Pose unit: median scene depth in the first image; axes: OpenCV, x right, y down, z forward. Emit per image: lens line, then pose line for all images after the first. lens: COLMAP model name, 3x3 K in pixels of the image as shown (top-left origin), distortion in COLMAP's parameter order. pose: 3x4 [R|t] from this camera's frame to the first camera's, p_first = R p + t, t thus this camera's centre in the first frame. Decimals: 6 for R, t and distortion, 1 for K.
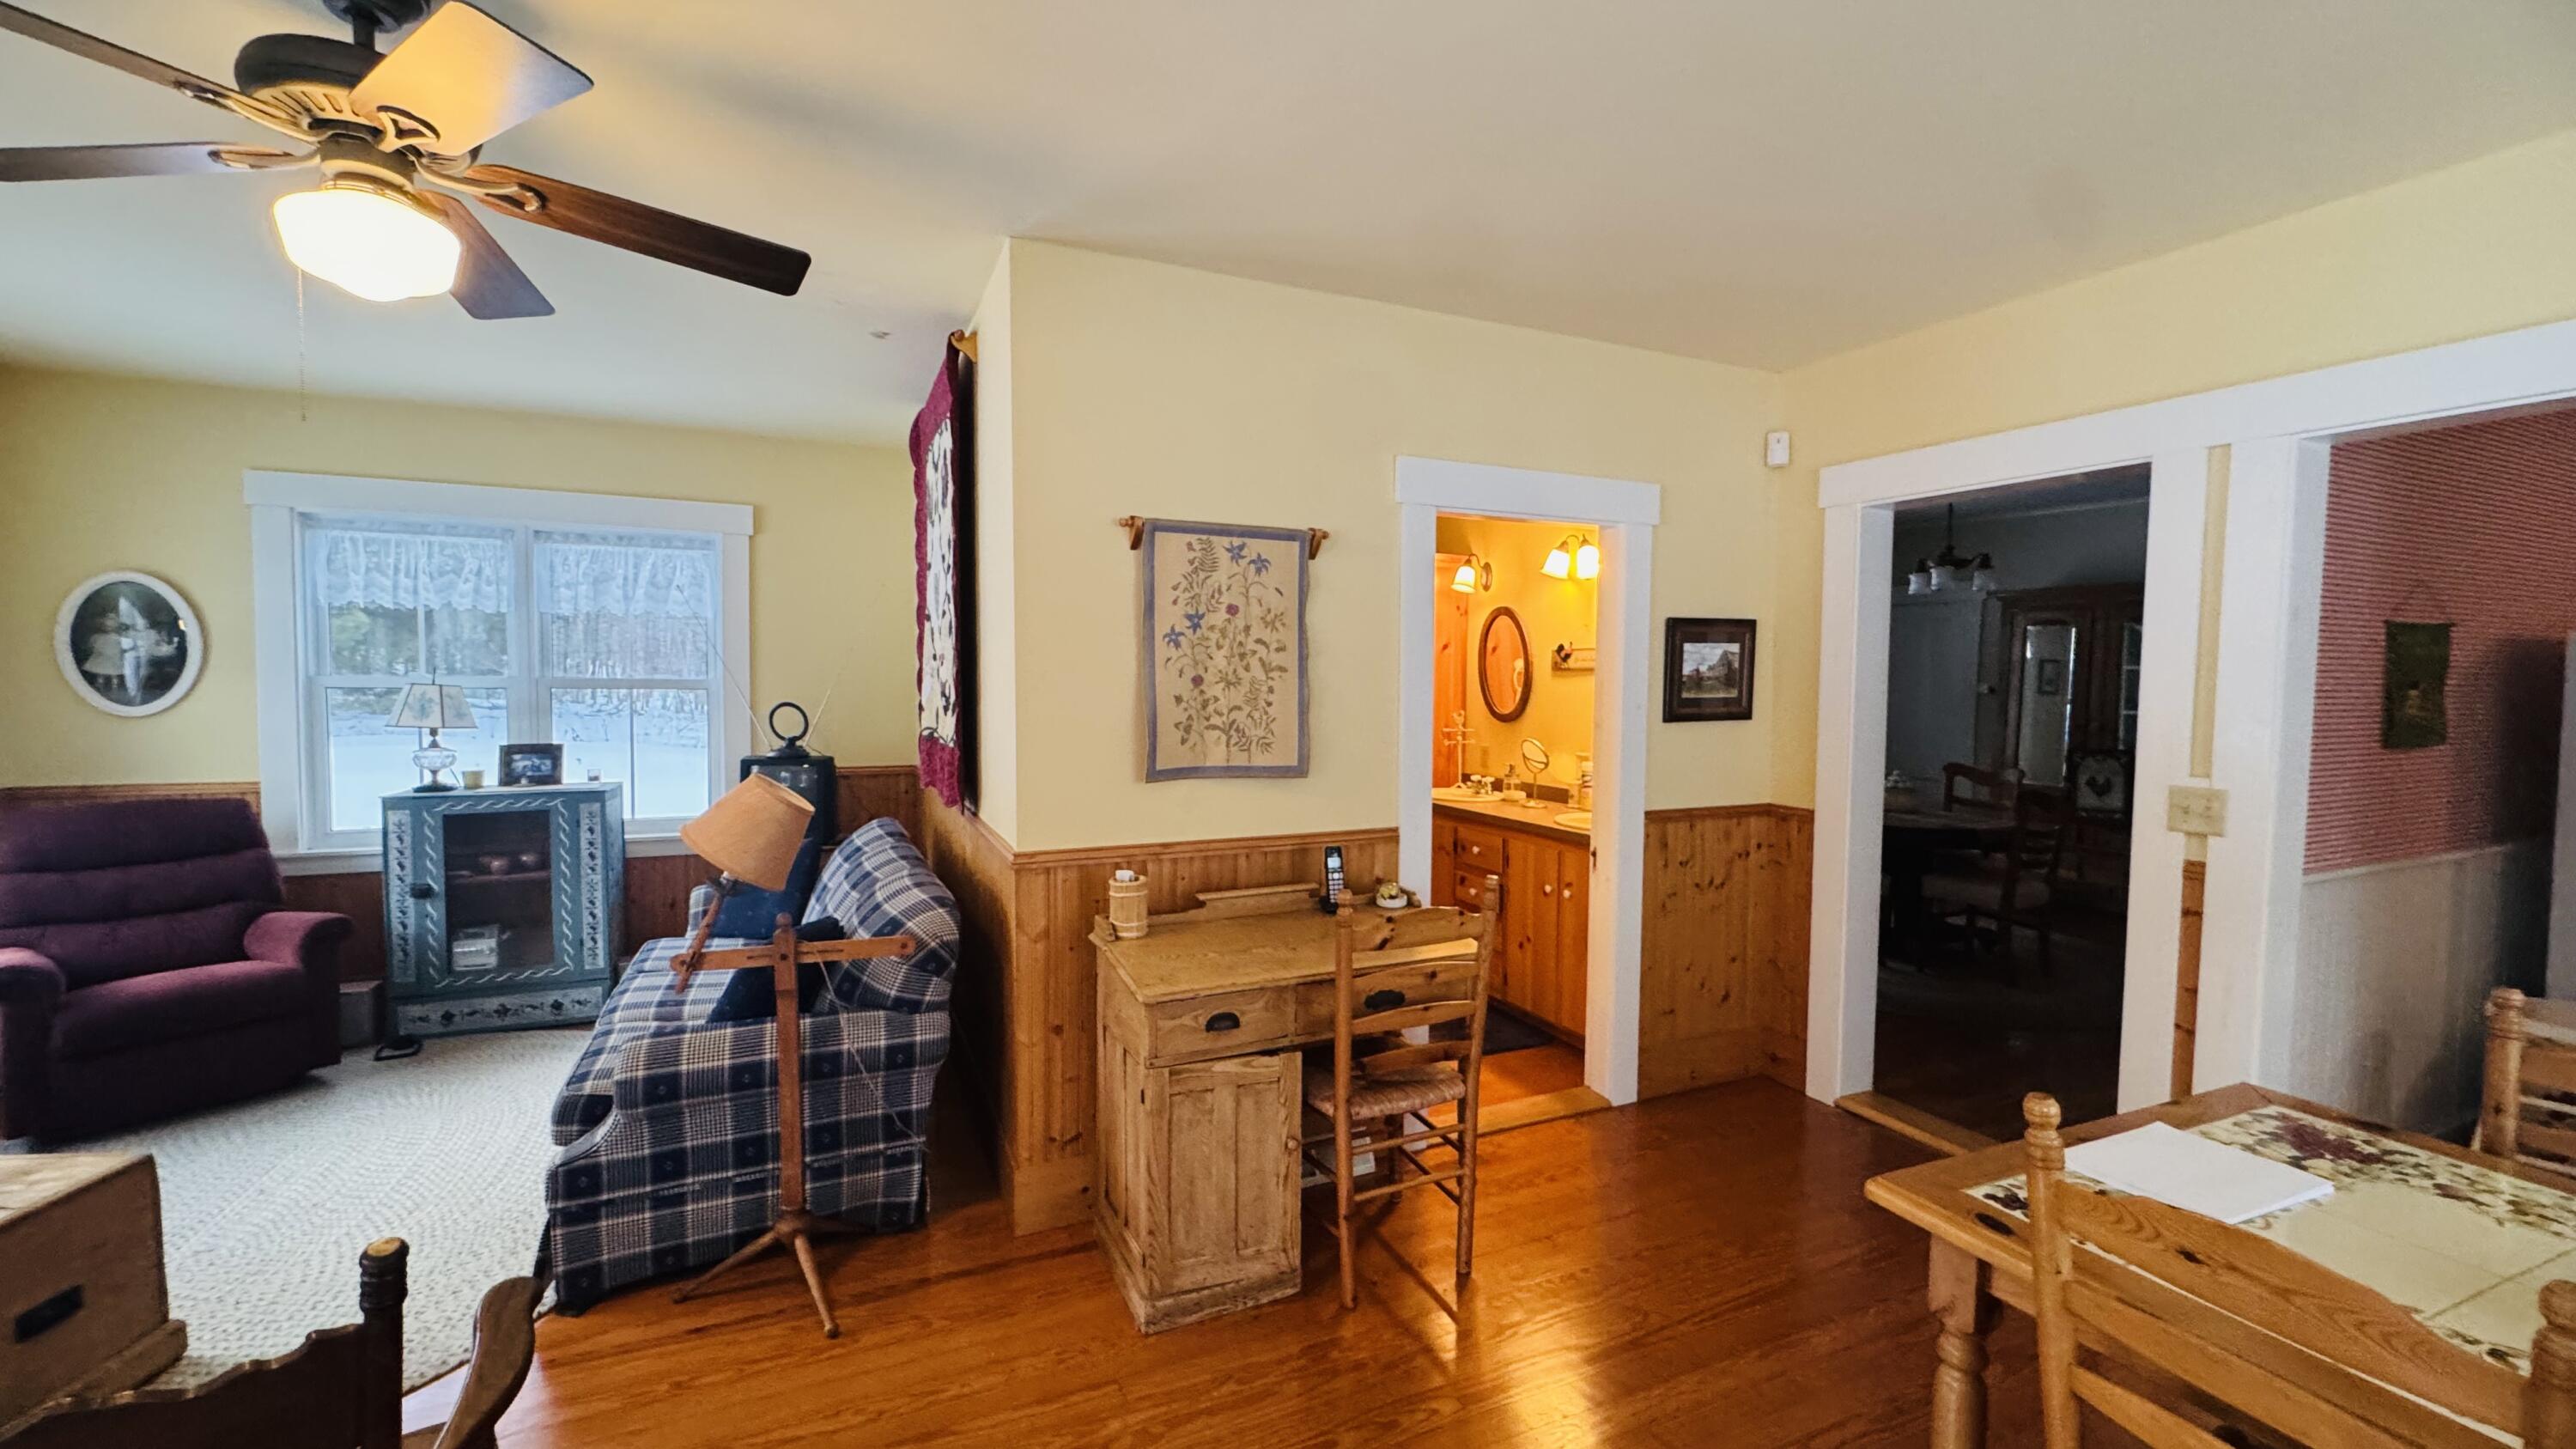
lens RADIAL K [[1032.2, 0, 1288.0], [0, 1032.2, 724.5], [0, 0, 1]] dist [-0.002150, -0.000302]
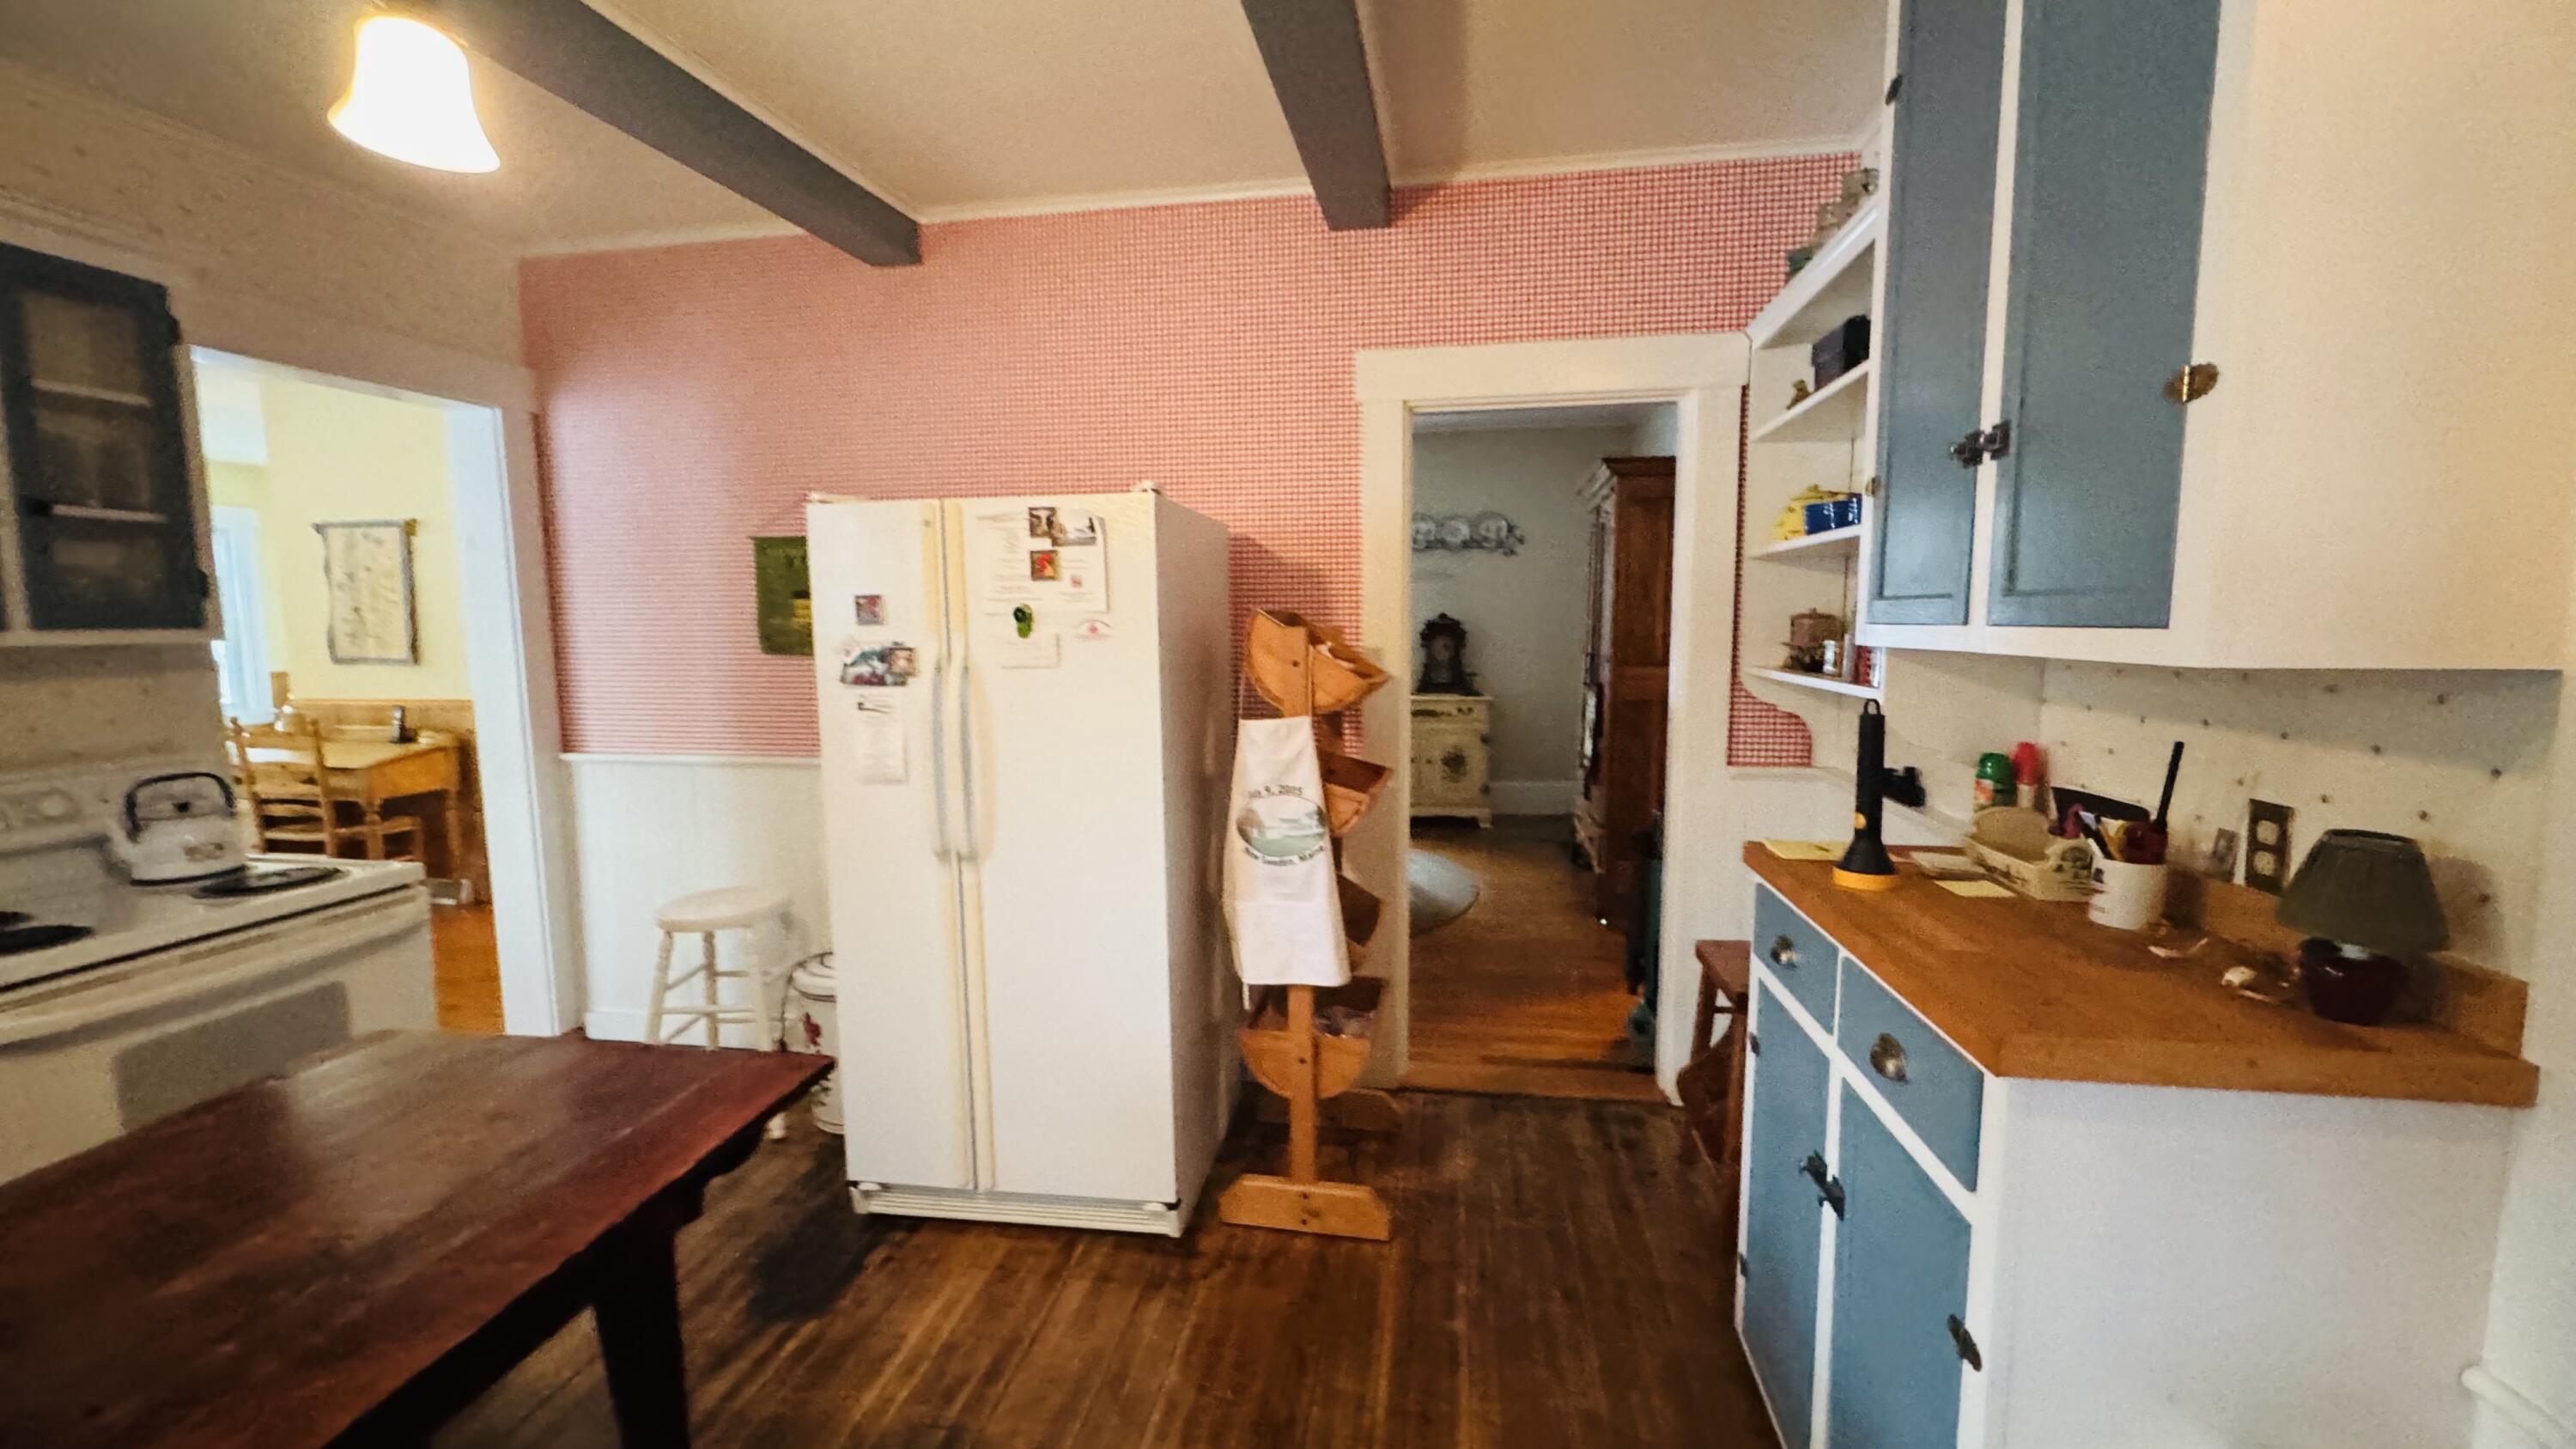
lens RADIAL K [[1031.6, 0, 1287.0], [0, 1031.6, 727.6], [0, 0, 1]] dist [-0.003204, -0.000385]
pose [[0.833134, 0.043031, -0.551395, 2.239202], [-0.008363, 0.997835, 0.065236, 0.031674], [0.553008, -0.049739, 0.831690, 0.390913]]
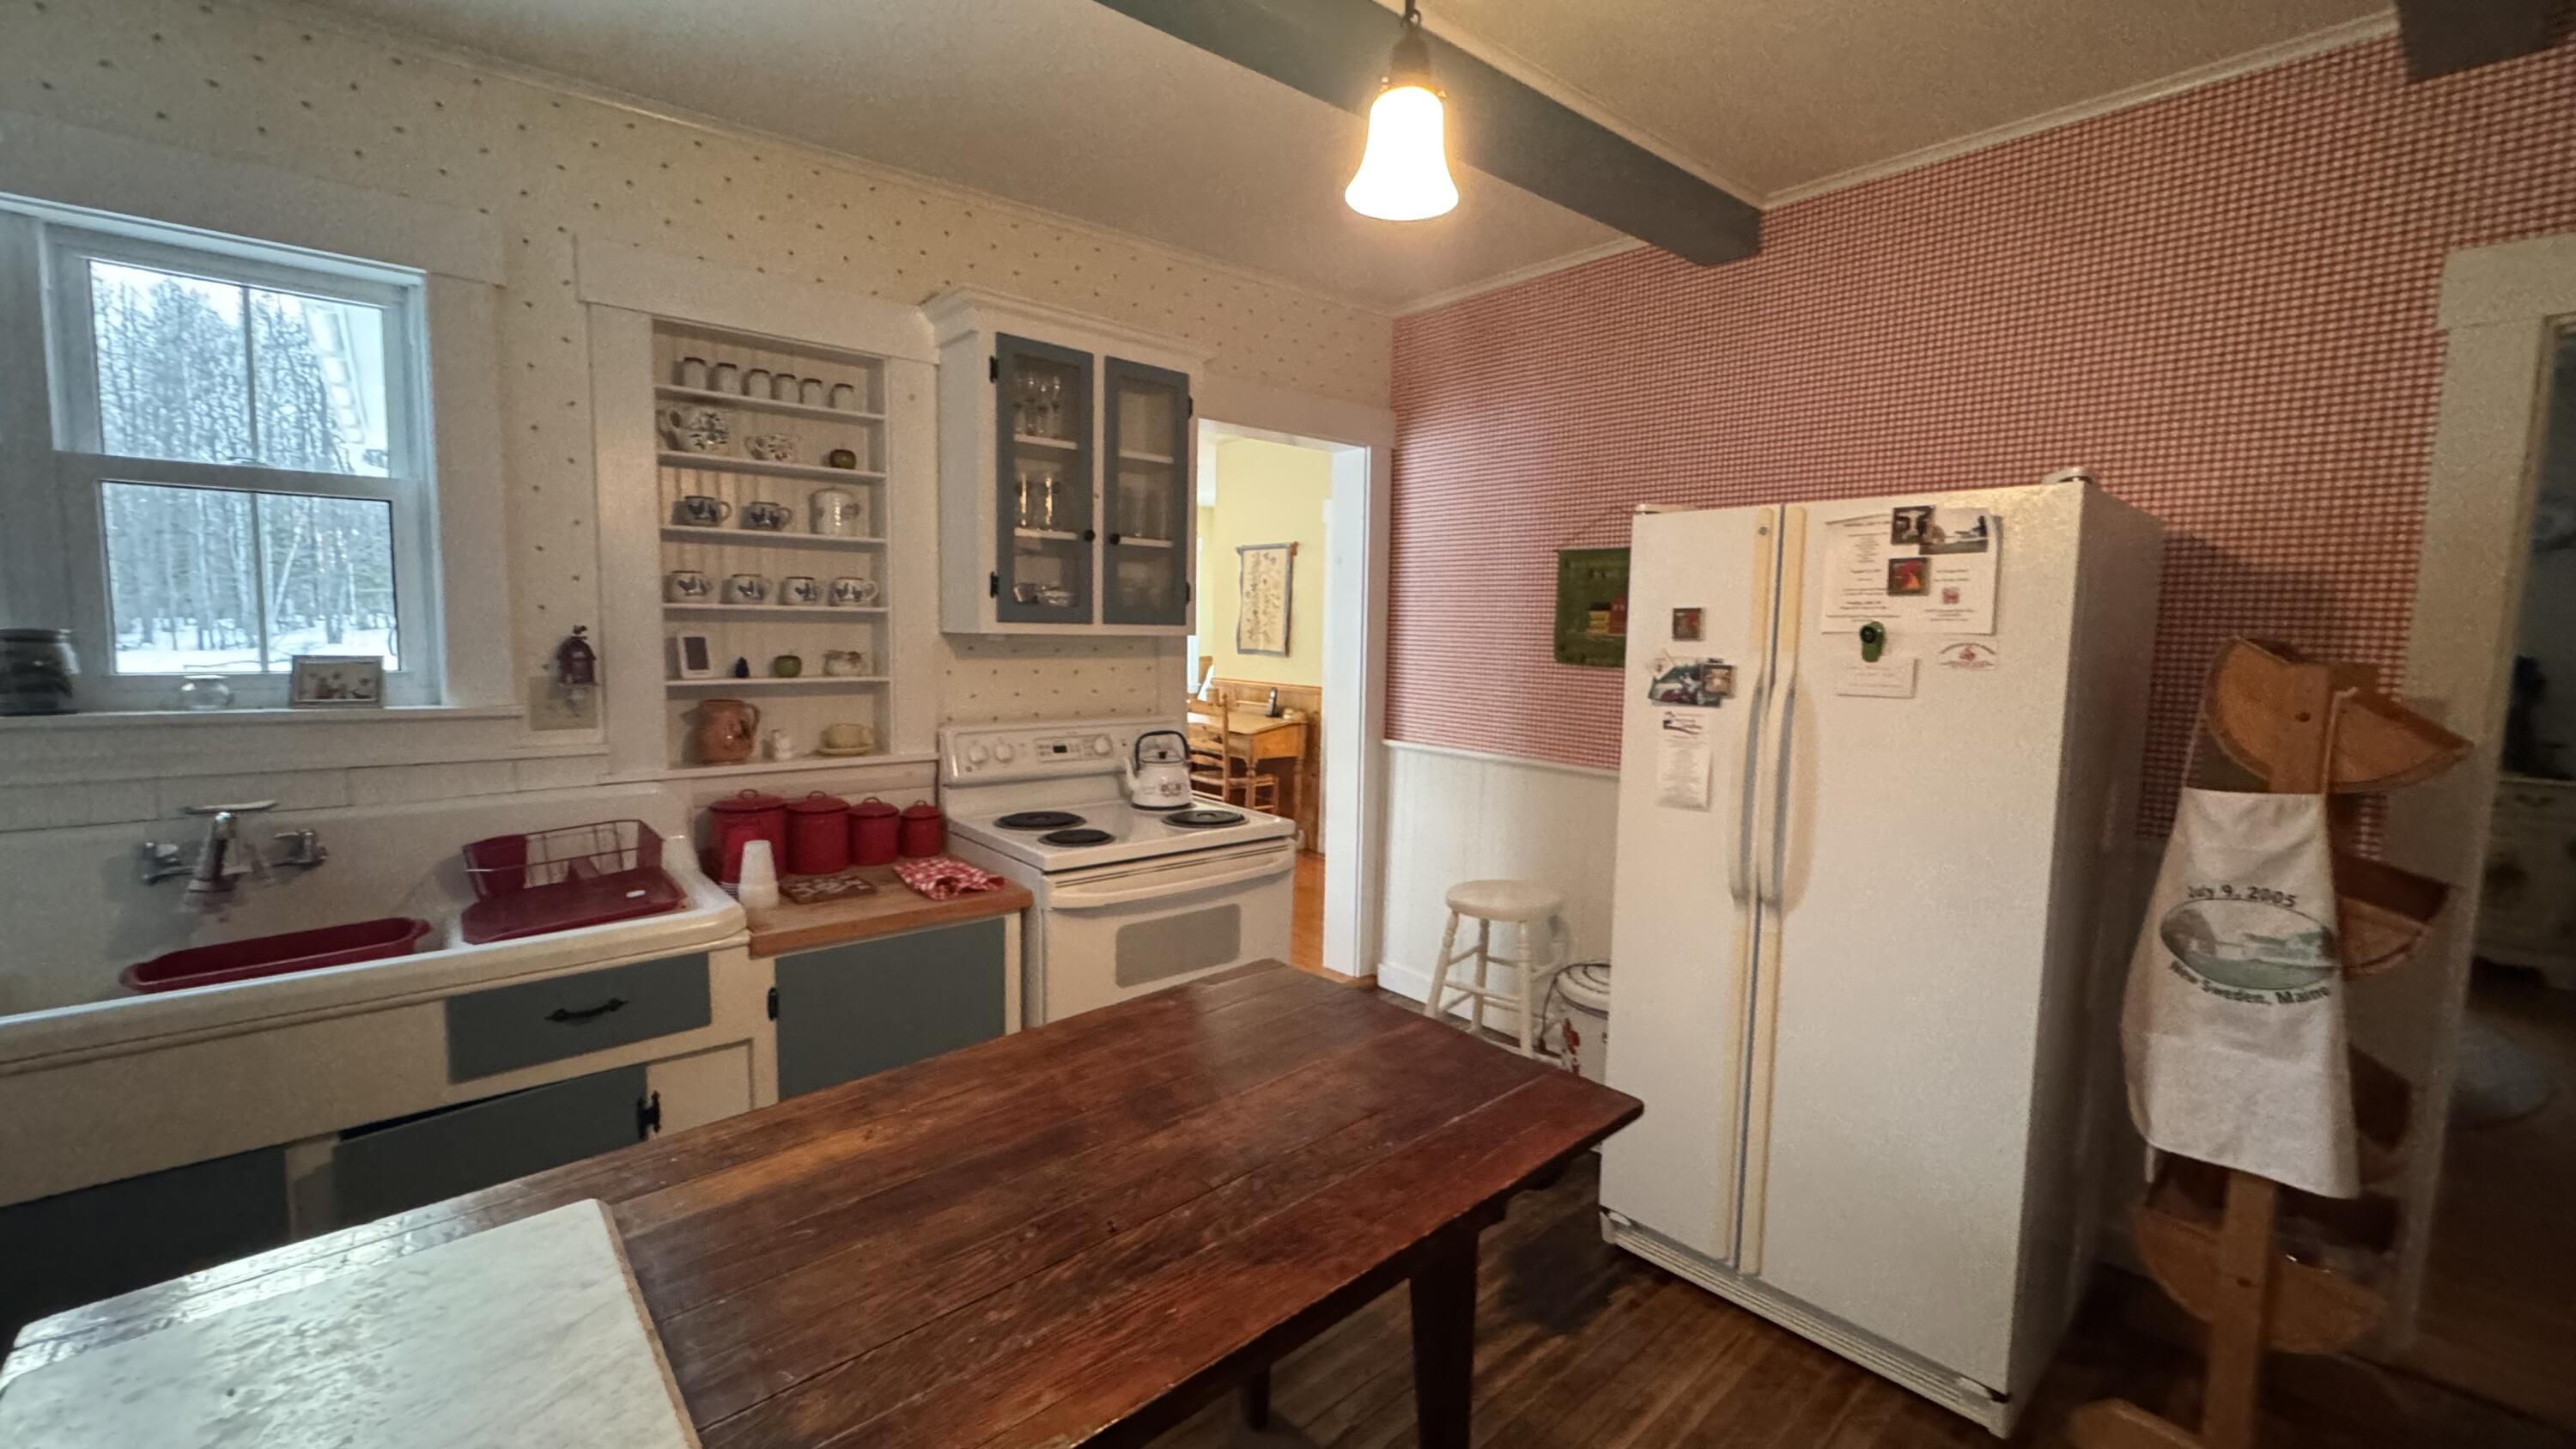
lens RADIAL K [[1032.2, 0, 1288.0], [0, 1032.2, 724.5], [0, 0, 1]] dist [-0.002150, -0.000302]
pose [[0.292569, 0.089765, -0.952022, 2.170996], [-0.060441, 0.995329, 0.075274, 0.029661], [0.954332, 0.035519, 0.296628, 0.378500]]
